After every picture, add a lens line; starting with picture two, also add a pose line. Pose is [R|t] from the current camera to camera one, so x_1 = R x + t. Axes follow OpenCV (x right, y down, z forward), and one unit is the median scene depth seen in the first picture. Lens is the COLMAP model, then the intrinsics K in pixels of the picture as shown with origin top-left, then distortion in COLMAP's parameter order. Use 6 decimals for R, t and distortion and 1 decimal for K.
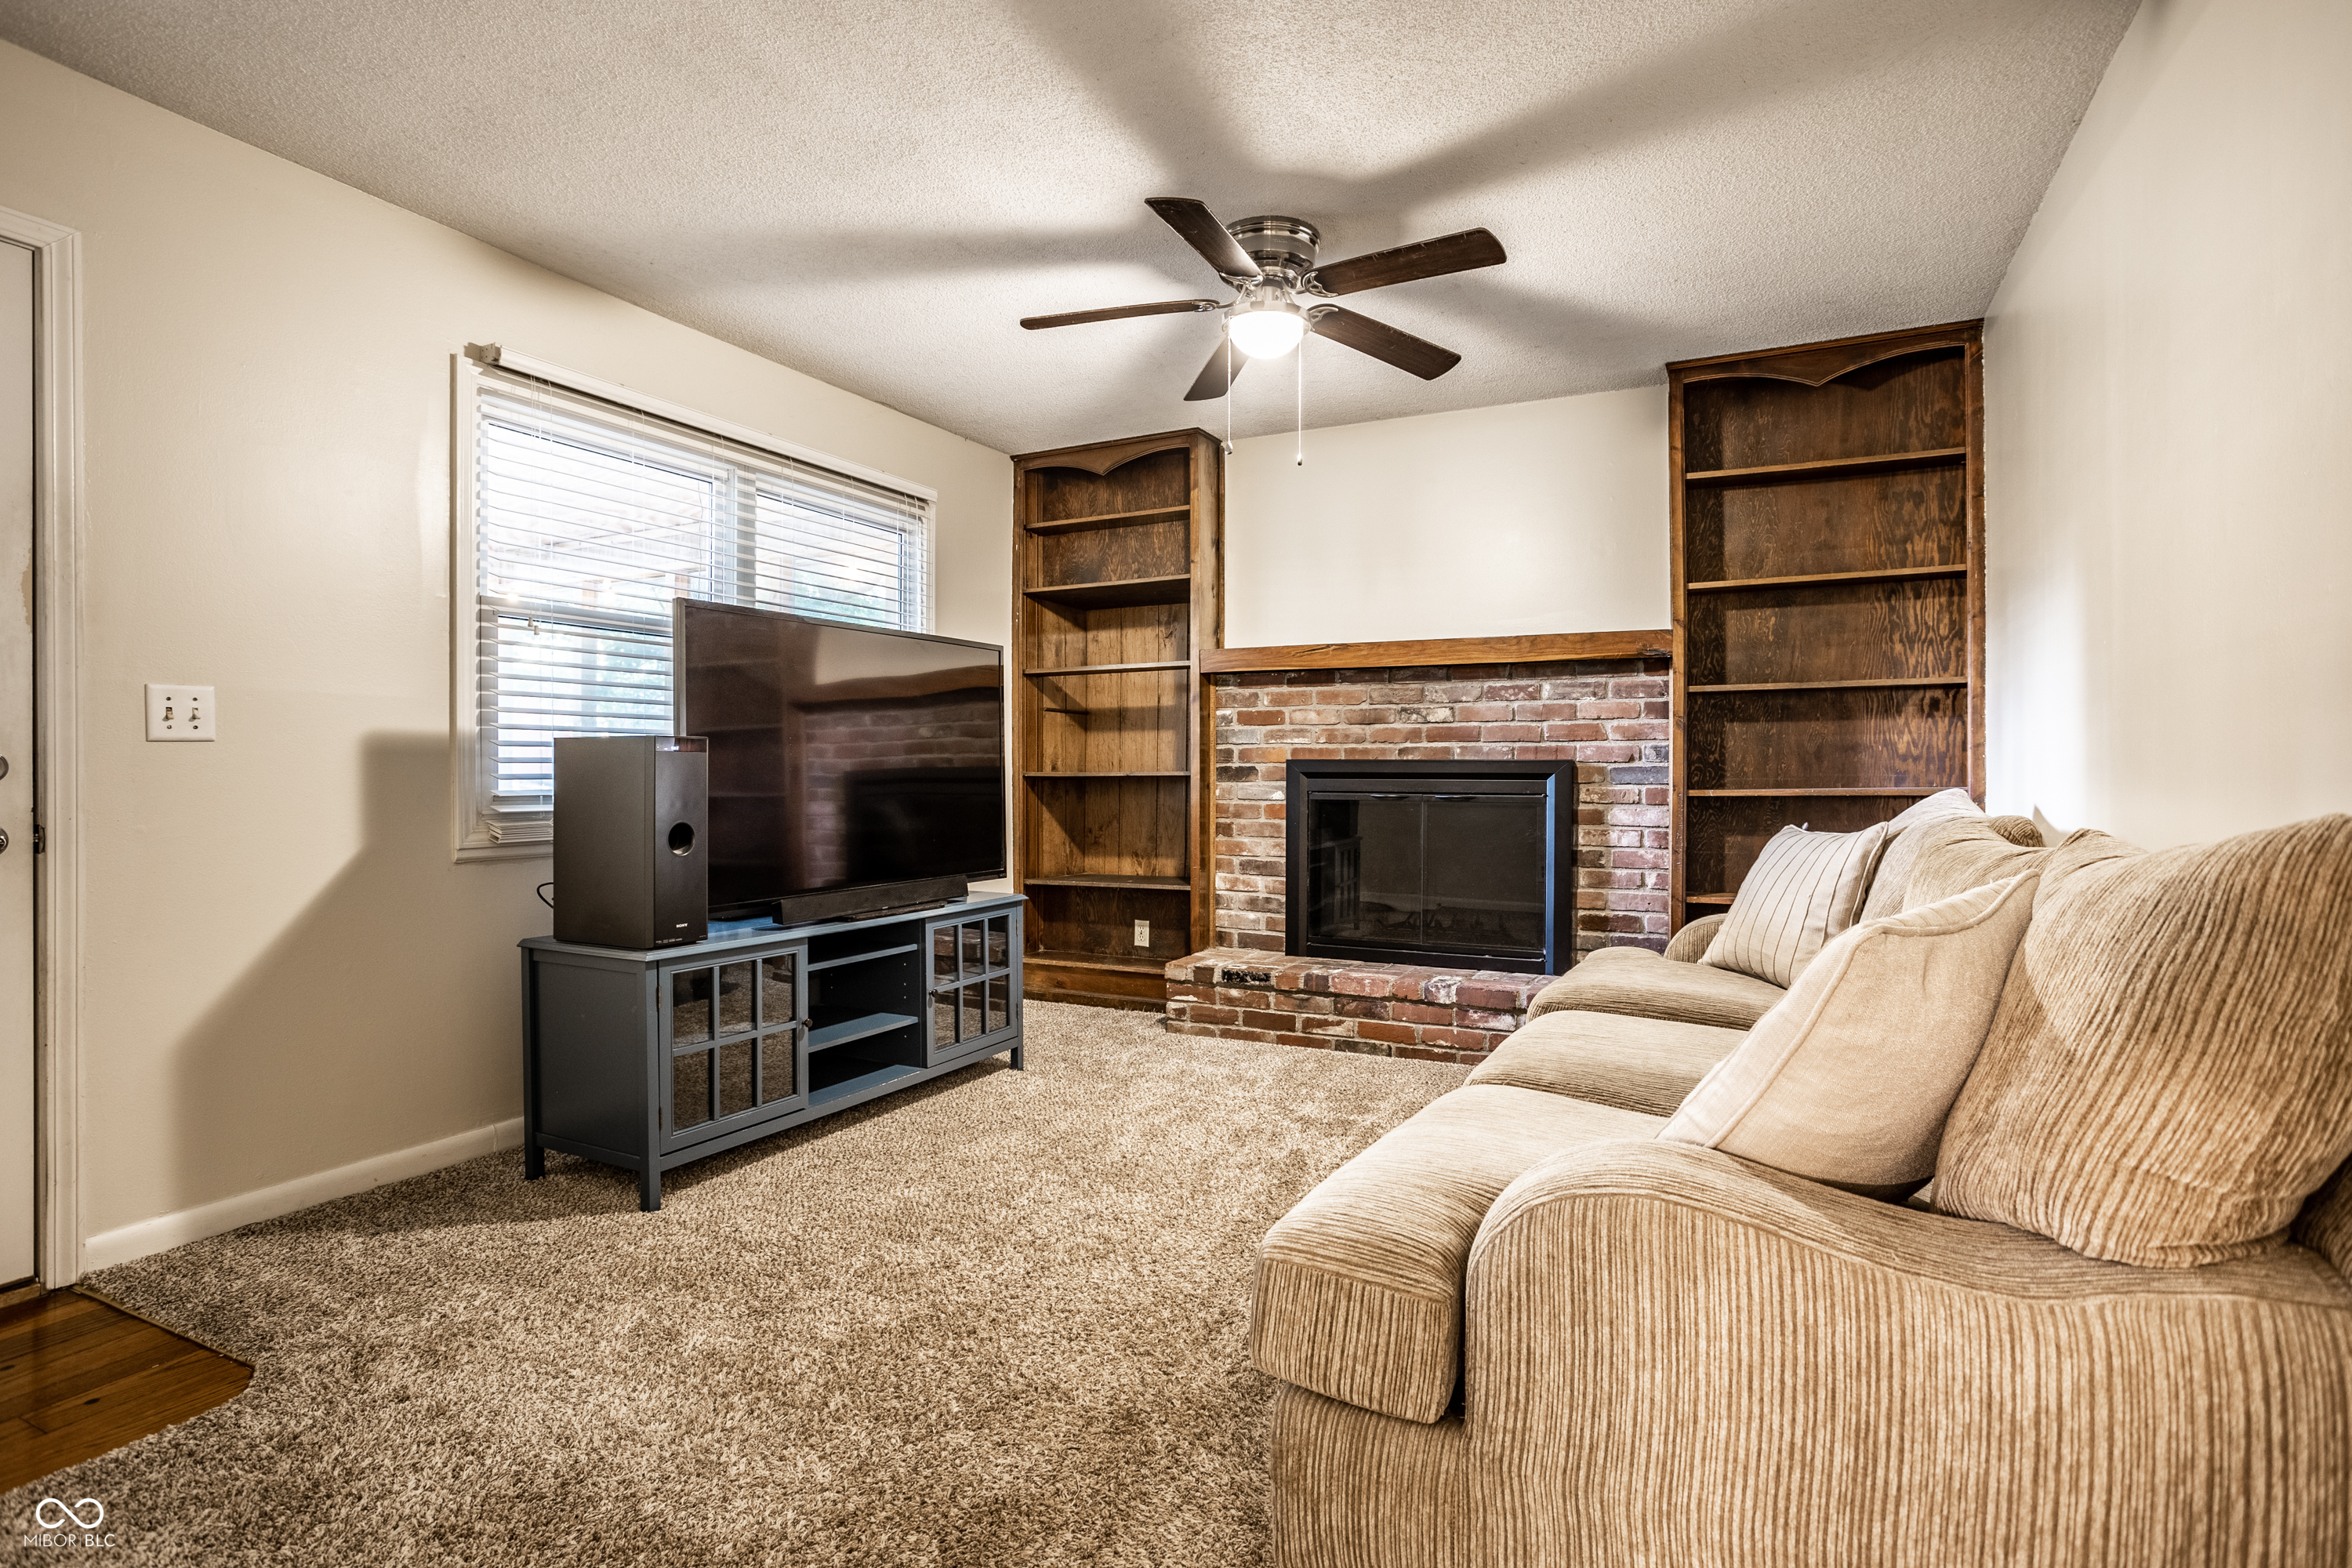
lens RADIAL K [[1163.1, 0, 1167.9], [0, 1163.1, 776.2], [0, 0, 1]] dist [-0.051900, 0.030642]
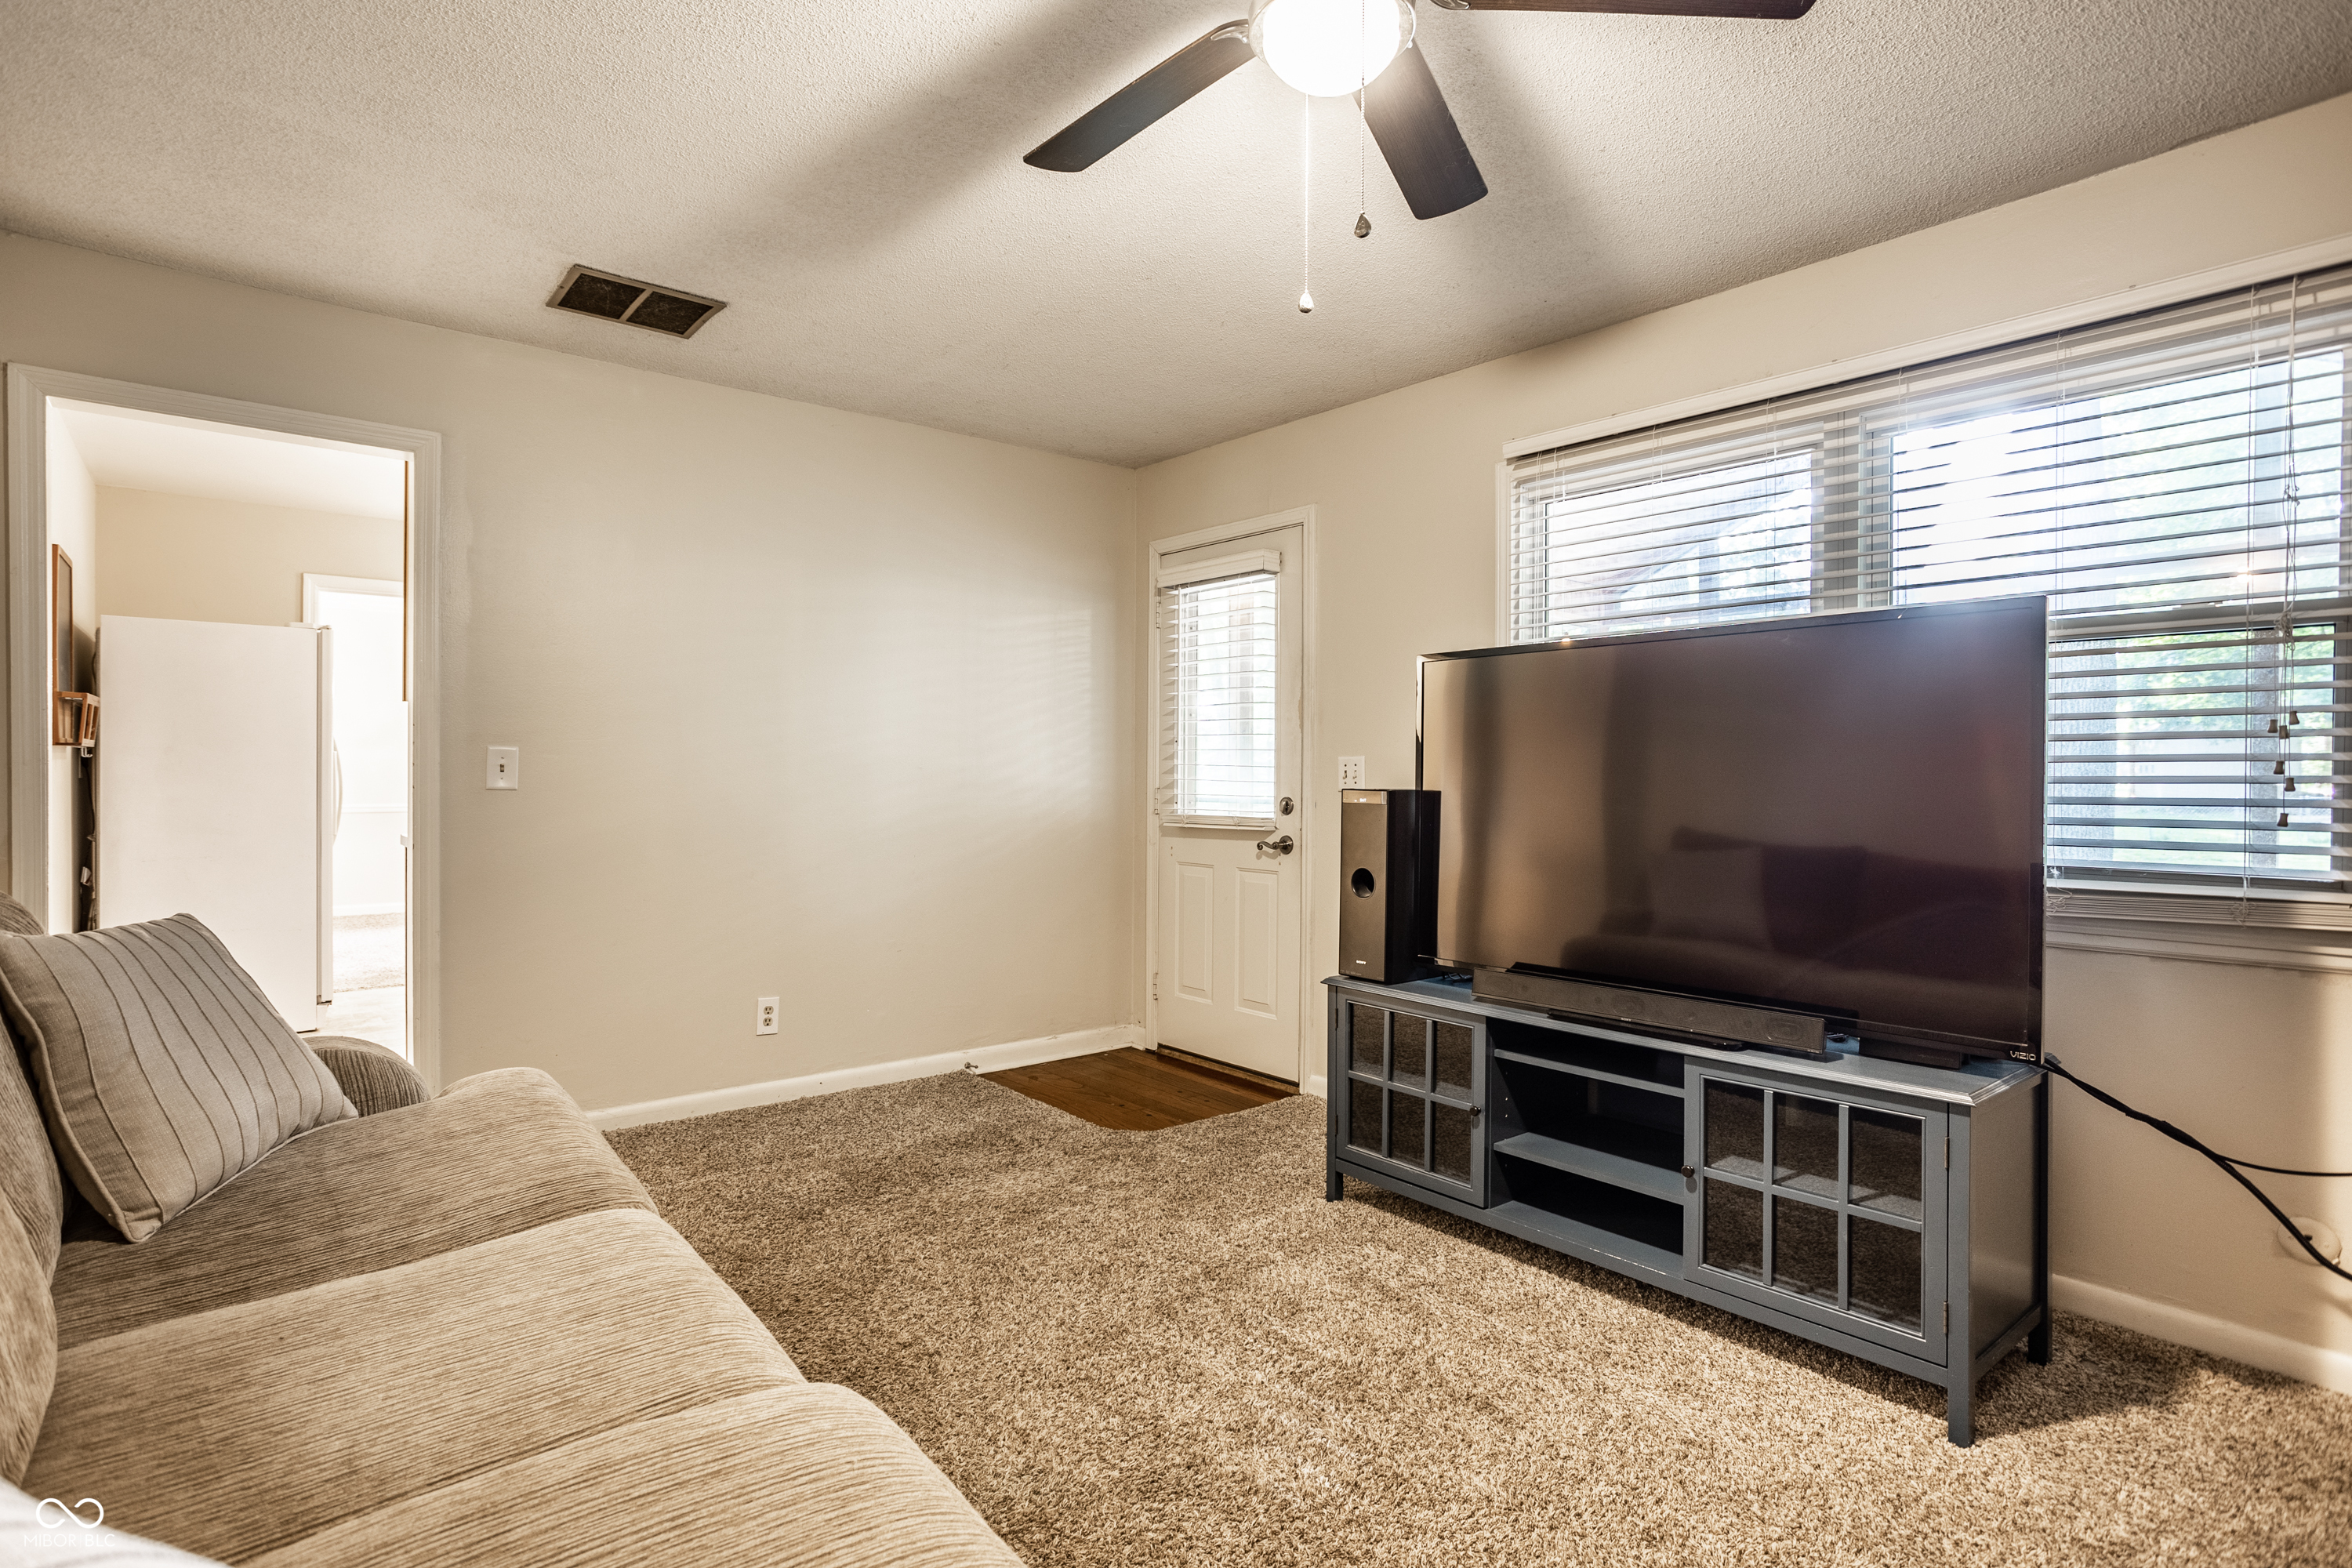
lens RADIAL K [[1163.1, 0, 1167.9], [0, 1163.1, 776.2], [0, 0, 1]] dist [-0.051900, 0.030642]
pose [[-0.377769, -0.015249, -0.925774, 0.593125], [-0.020372, 0.999759, -0.008155, -0.032969], [0.925676, 0.015779, -0.377988, 1.078781]]
